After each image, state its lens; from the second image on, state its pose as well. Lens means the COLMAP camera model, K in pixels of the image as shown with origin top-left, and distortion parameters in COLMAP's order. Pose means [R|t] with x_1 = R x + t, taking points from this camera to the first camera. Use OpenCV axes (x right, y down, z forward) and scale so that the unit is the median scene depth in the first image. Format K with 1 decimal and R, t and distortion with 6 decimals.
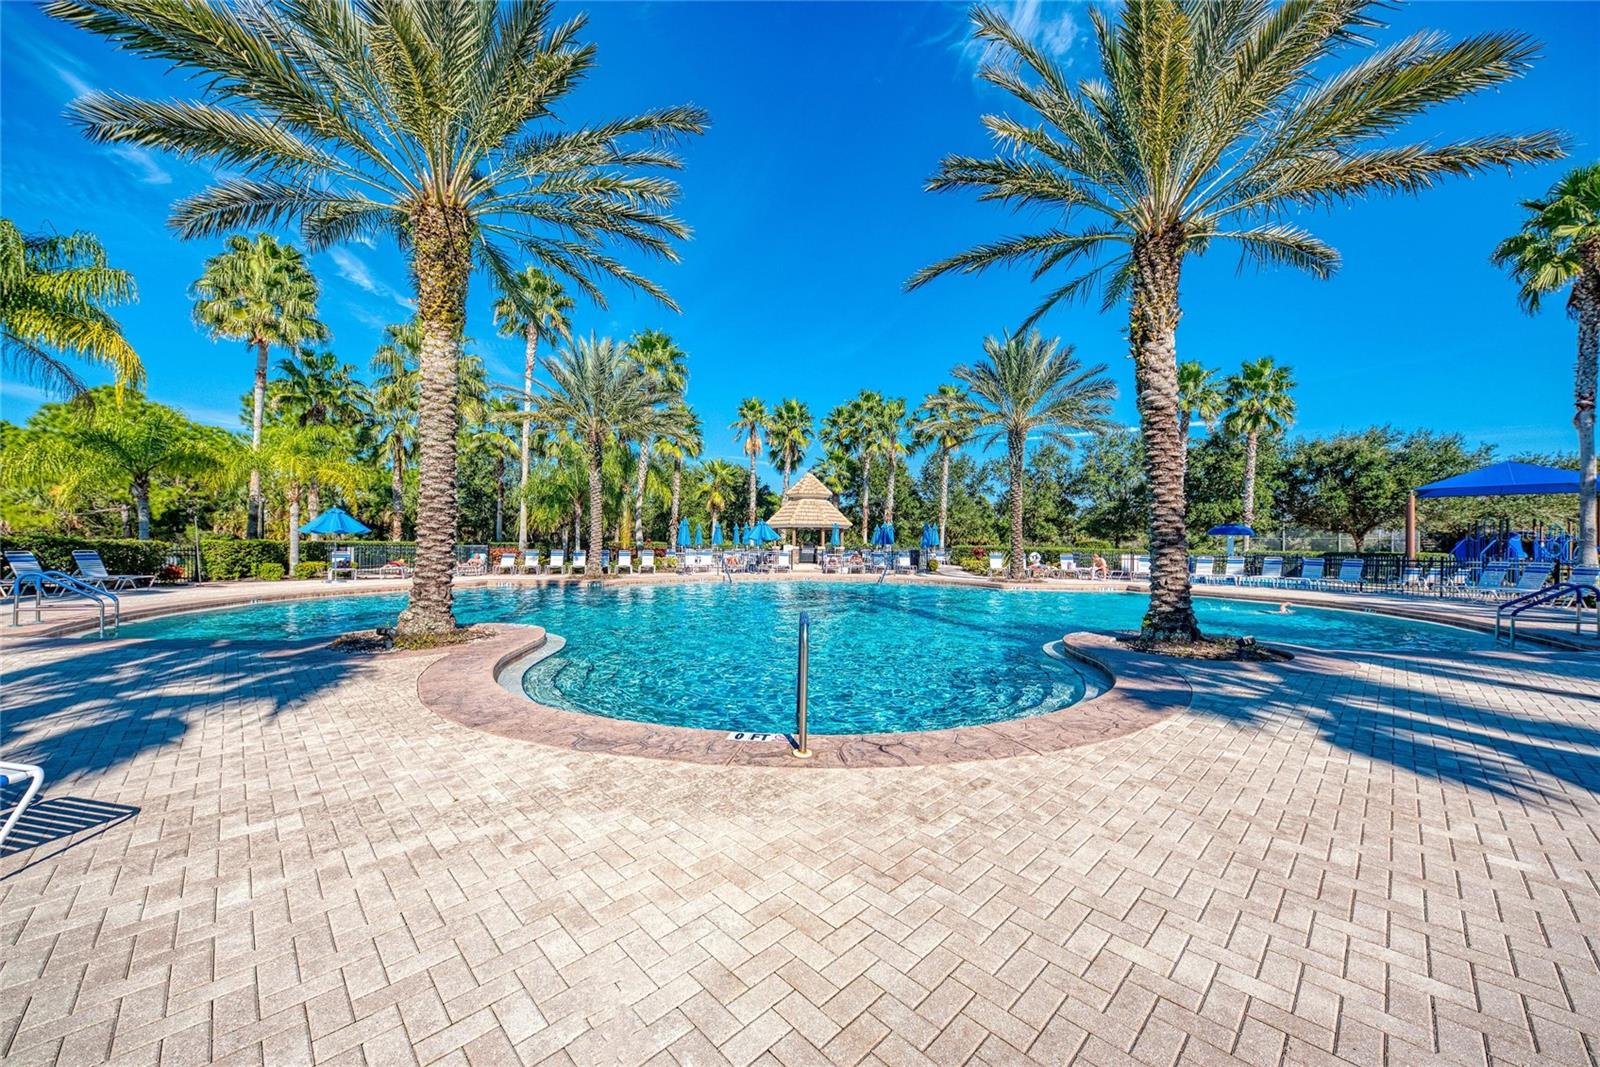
lens RADIAL K [[585.2, 0, 800.0], [0, 585.2, 533.5], [0, 0, 1]] dist [0.000244, -0.000015]
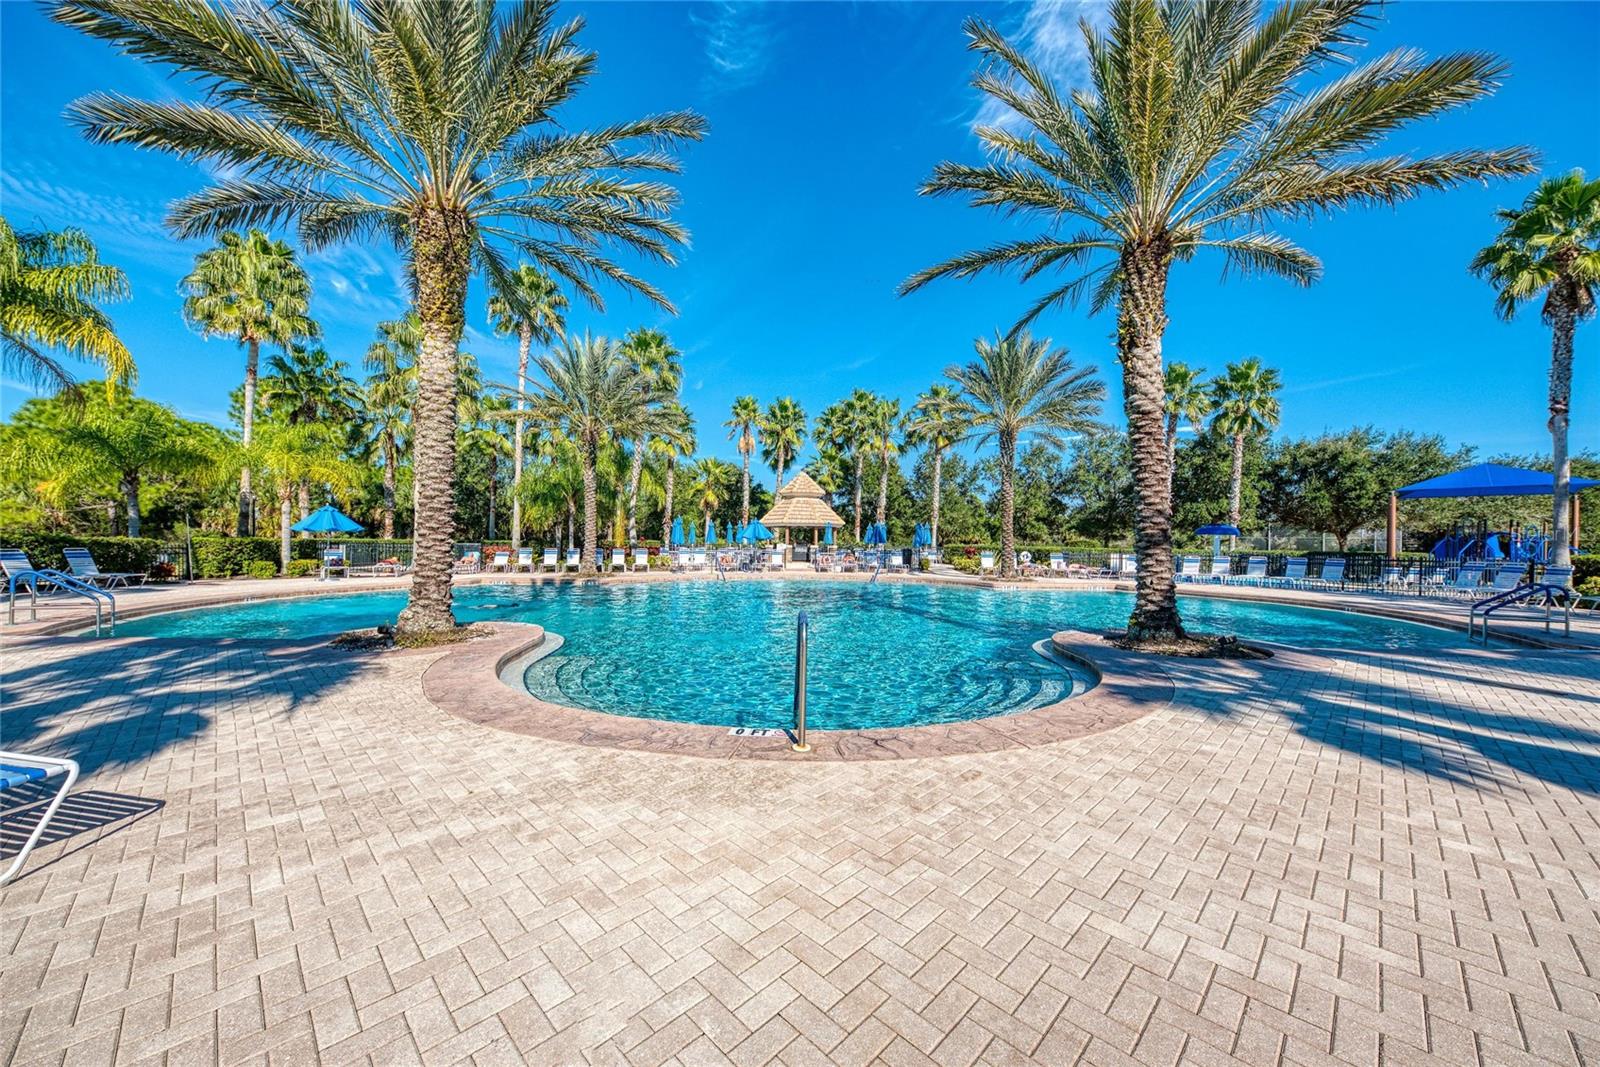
lens RADIAL K [[585.2, 0, 800.0], [0, 585.2, 533.5], [0, 0, 1]] dist [0.000244, -0.000015]
pose [[0.999905, 0.002182, 0.013605, -0.004701], [-0.002233, 0.999991, 0.003719, -0.003262], [-0.013597, -0.003749, 0.999901, -0.014339]]
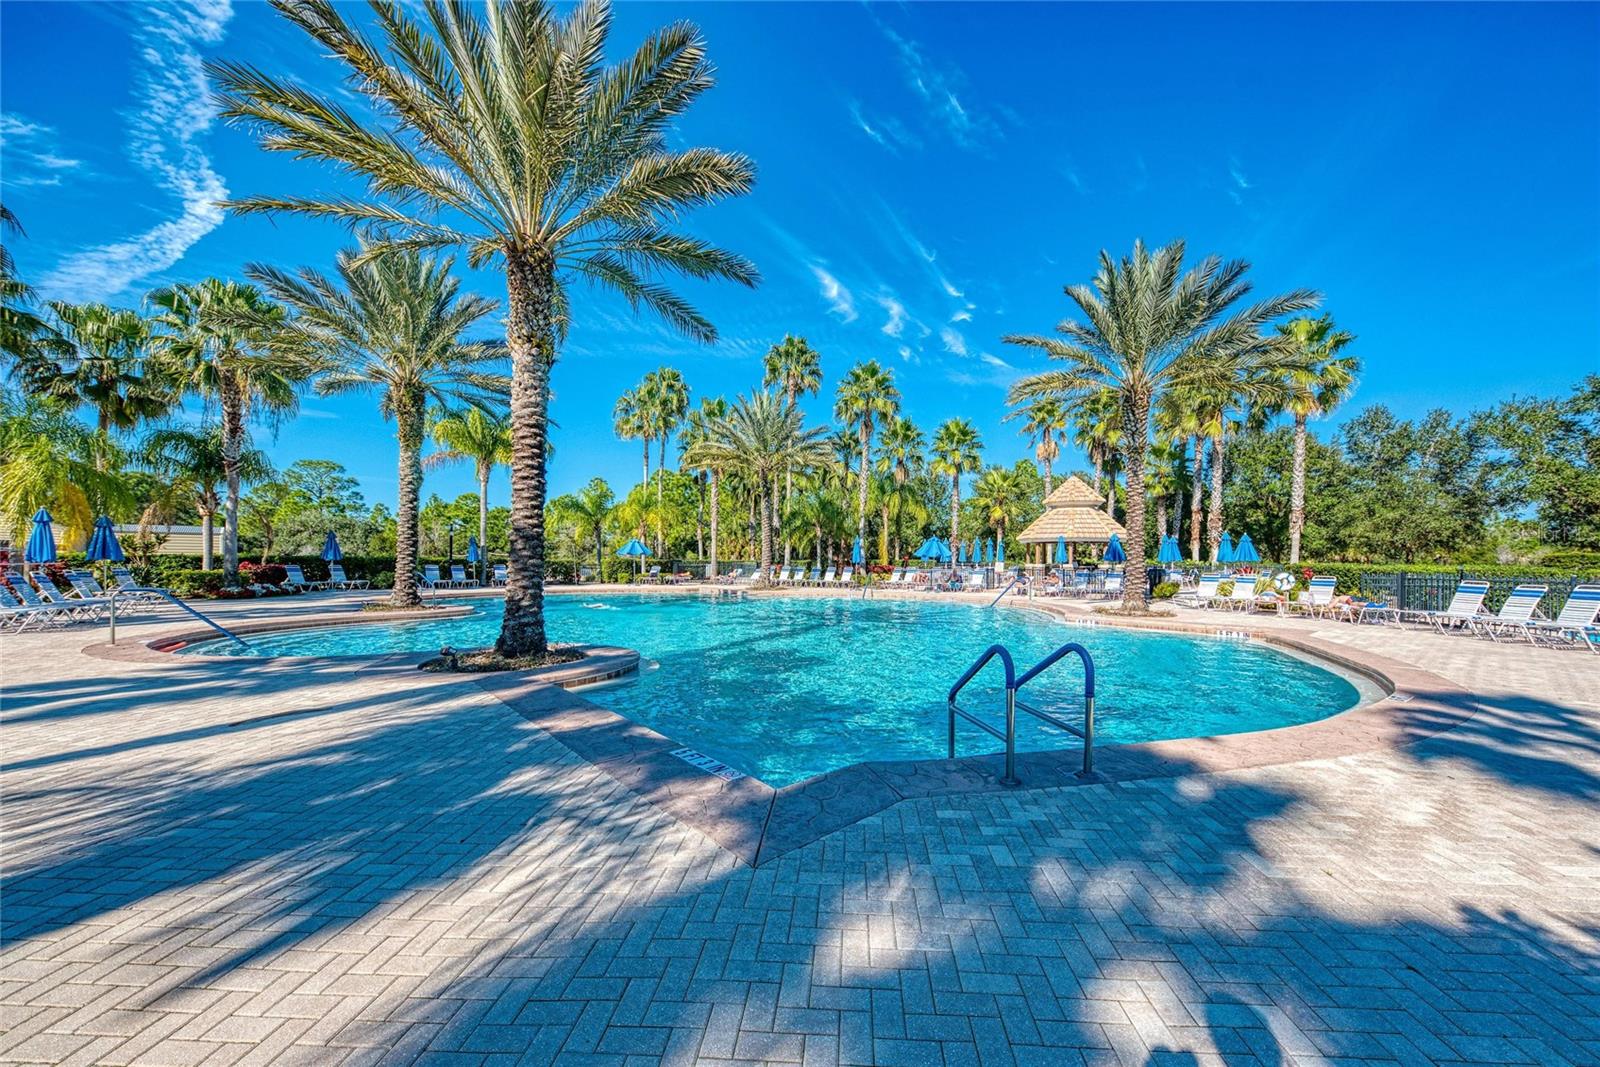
lens RADIAL K [[585.2, 0, 800.0], [0, 585.2, 533.5], [0, 0, 1]] dist [0.000244, -0.000015]
pose [[0.657178, -0.038526, -0.752750, 0.959099], [0.014864, 0.999161, -0.038161, 0.012392], [0.753589, 0.013890, 0.657200, 0.408315]]
